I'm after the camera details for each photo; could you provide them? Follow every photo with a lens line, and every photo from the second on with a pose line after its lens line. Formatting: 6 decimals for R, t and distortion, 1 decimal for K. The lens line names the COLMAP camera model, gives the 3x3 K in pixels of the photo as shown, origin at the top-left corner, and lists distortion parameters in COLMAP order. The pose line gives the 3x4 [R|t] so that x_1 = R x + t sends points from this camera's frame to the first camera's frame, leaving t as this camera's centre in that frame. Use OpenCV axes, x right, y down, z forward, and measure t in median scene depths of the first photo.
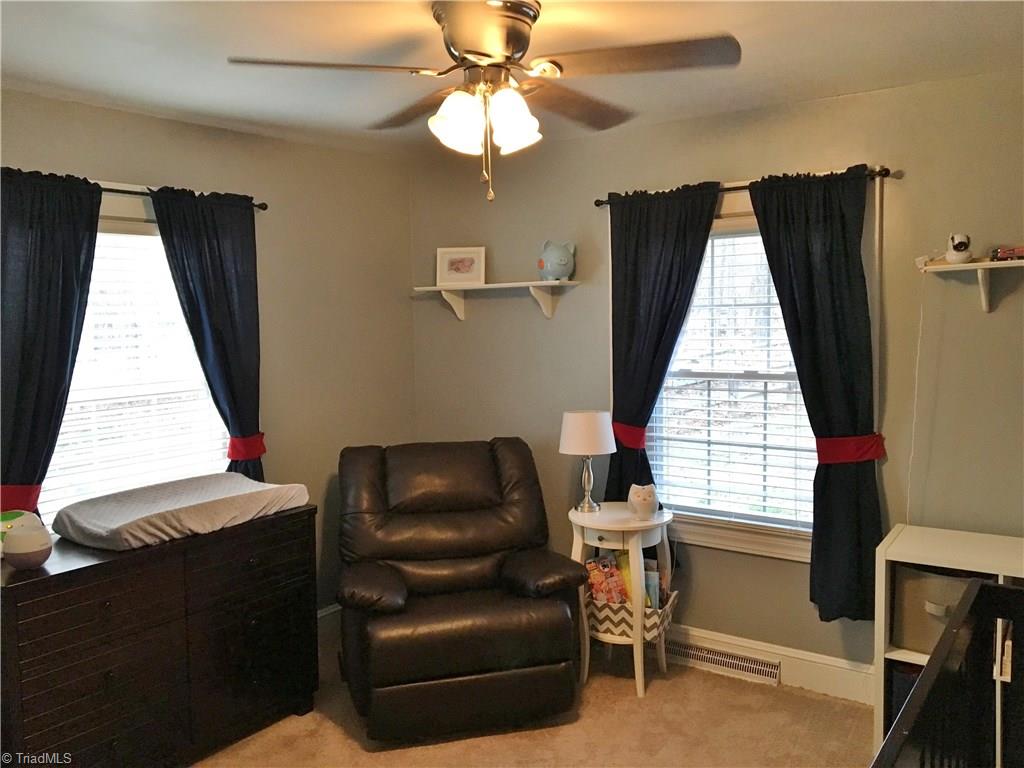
lens RADIAL K [[855.3, 0, 512.0], [0, 855.3, 384.0], [0, 0, 1]] dist [0.002164, 0.000570]
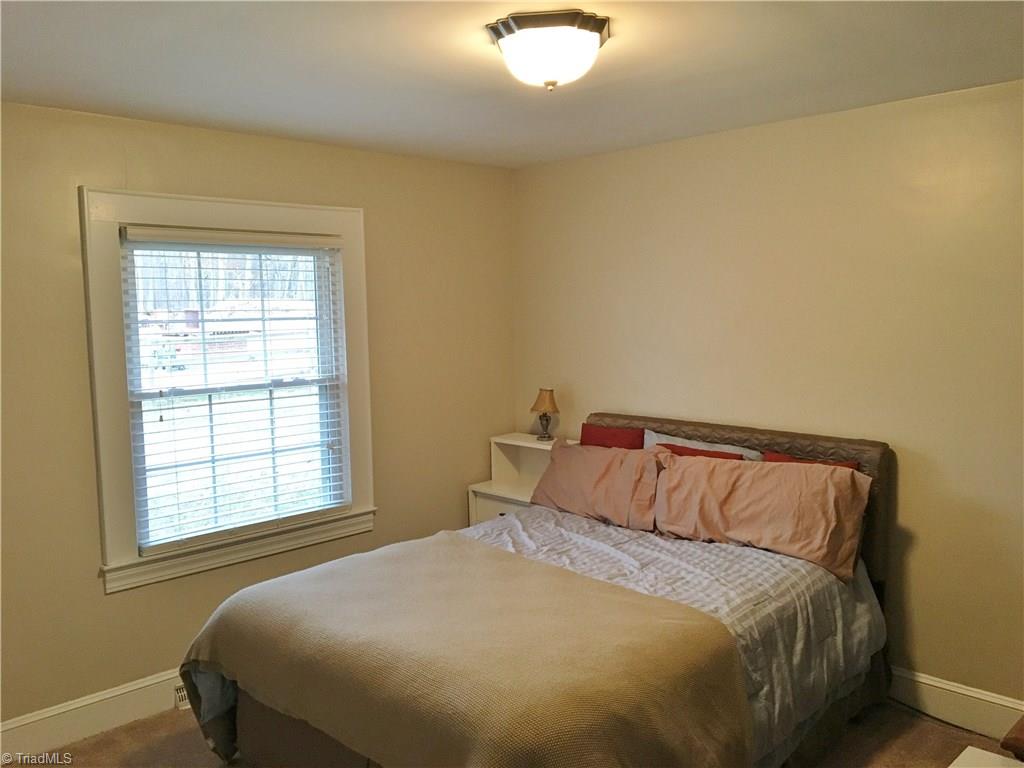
lens RADIAL K [[855.3, 0, 512.0], [0, 855.3, 384.0], [0, 0, 1]] dist [0.002164, 0.000570]
pose [[0.154086, -0.070264, 0.985556, -0.715738], [0.093621, 0.994019, 0.056230, -0.041791], [-0.983612, 0.083605, 0.159743, 0.526415]]
